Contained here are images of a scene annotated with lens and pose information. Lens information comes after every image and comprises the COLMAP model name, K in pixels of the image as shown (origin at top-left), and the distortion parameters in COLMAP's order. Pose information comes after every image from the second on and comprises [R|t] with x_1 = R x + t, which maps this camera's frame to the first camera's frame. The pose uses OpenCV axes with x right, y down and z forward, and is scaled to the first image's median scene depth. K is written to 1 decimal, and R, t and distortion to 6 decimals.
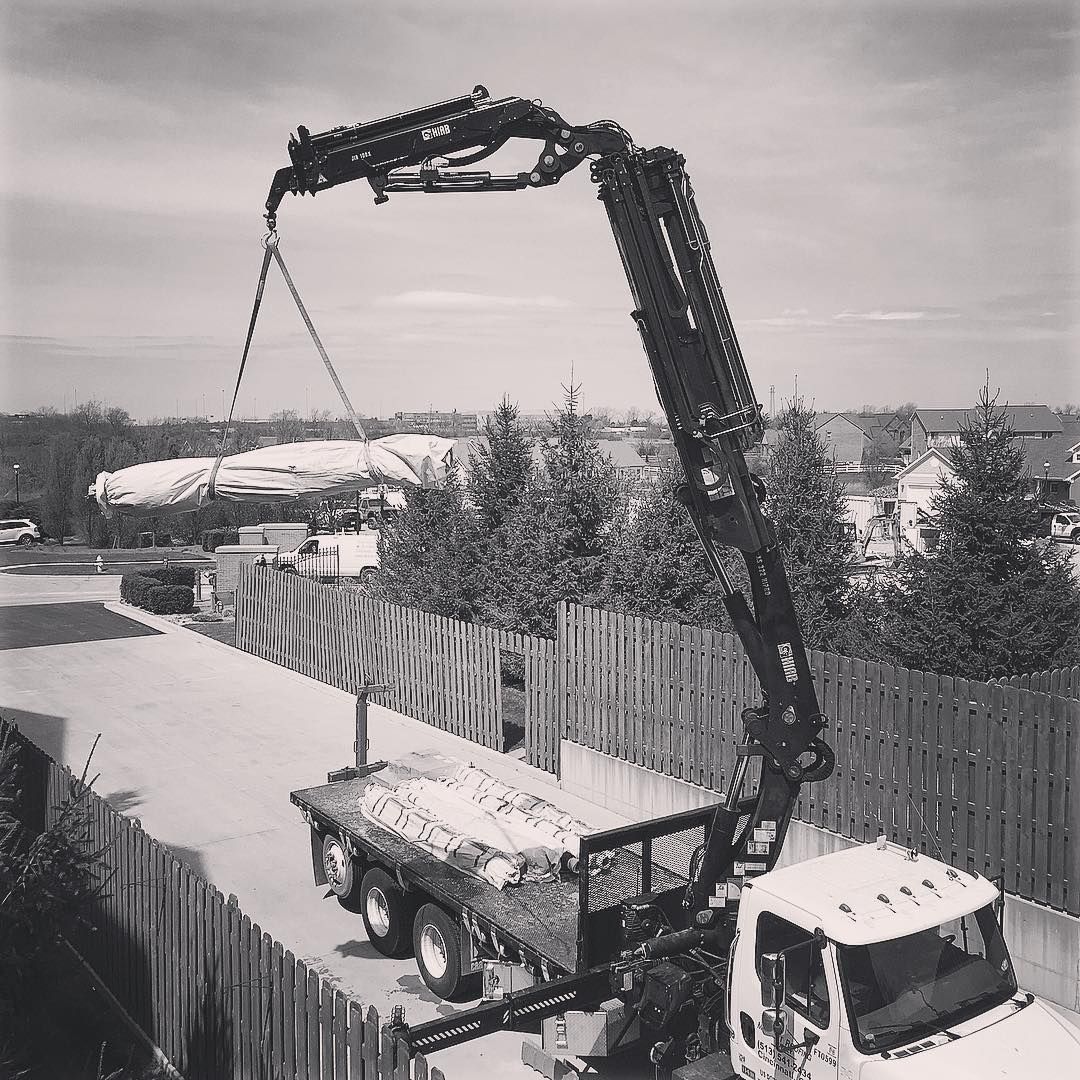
lens RADIAL K [[1179.5, 0, 540.0], [0, 1179.5, 540.0], [0, 0, 1]] dist [0.000972, -0.031980]
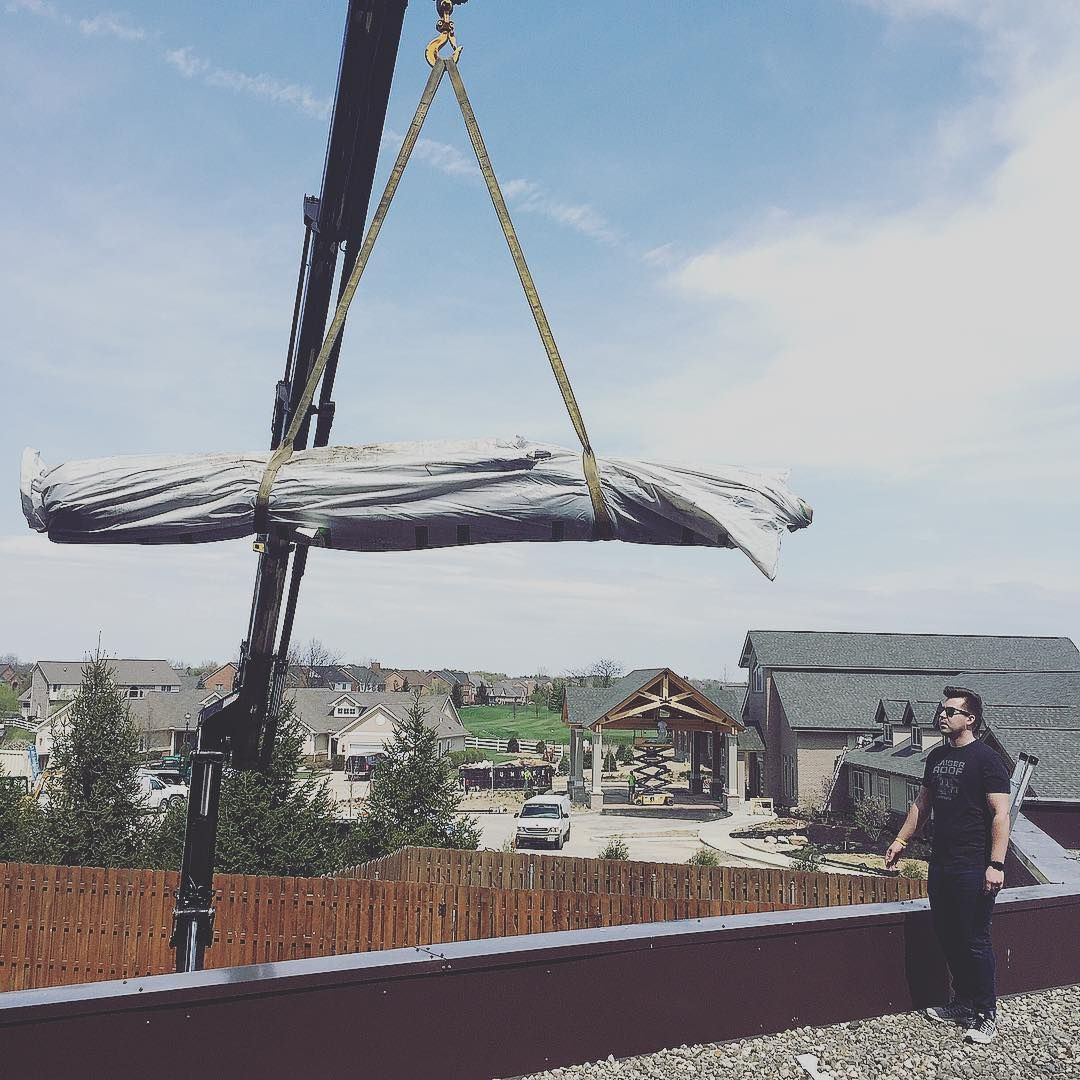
lens RADIAL K [[1179.5, 0, 540.0], [0, 1179.5, 540.0], [0, 0, 1]] dist [0.000972, -0.031980]
pose [[0.753585, 0.091205, 0.650993, -0.254987], [0.048816, 0.979829, -0.193784, 0.014444], [-0.655536, 0.177811, 0.733932, -0.149865]]
